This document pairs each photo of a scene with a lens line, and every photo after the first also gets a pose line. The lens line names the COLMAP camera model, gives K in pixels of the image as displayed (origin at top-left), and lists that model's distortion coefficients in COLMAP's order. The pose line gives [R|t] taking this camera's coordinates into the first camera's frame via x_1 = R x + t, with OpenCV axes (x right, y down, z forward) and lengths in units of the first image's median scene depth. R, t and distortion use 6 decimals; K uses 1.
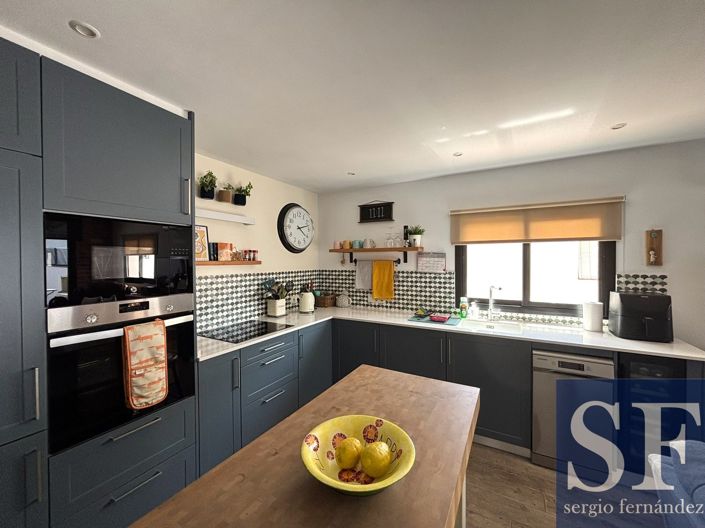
lens RADIAL K [[283.5, 0, 352.5], [0, 283.5, 264.0], [0, 0, 1]] dist [0.001199, -0.000131]
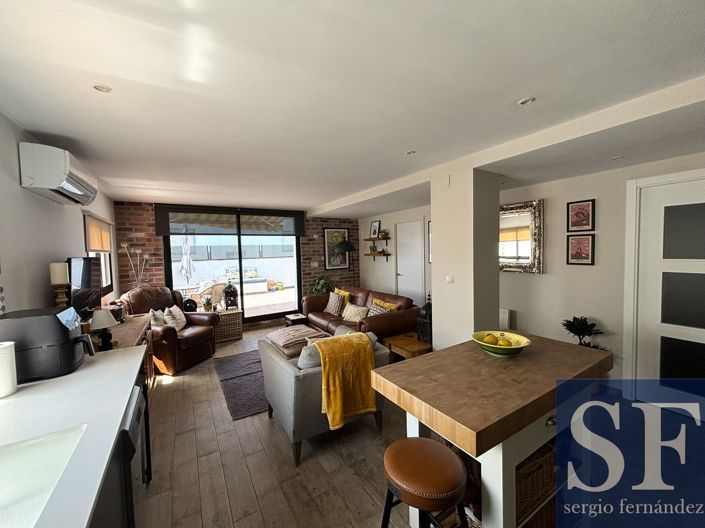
lens RADIAL K [[283.5, 0, 352.5], [0, 283.5, 264.0], [0, 0, 1]] dist [0.001199, -0.000131]
pose [[-0.870460, -0.004216, 0.492222, -0.037260], [0.033718, 0.997104, 0.068169, -0.061249], [-0.491084, 0.075935, -0.867796, 1.980457]]
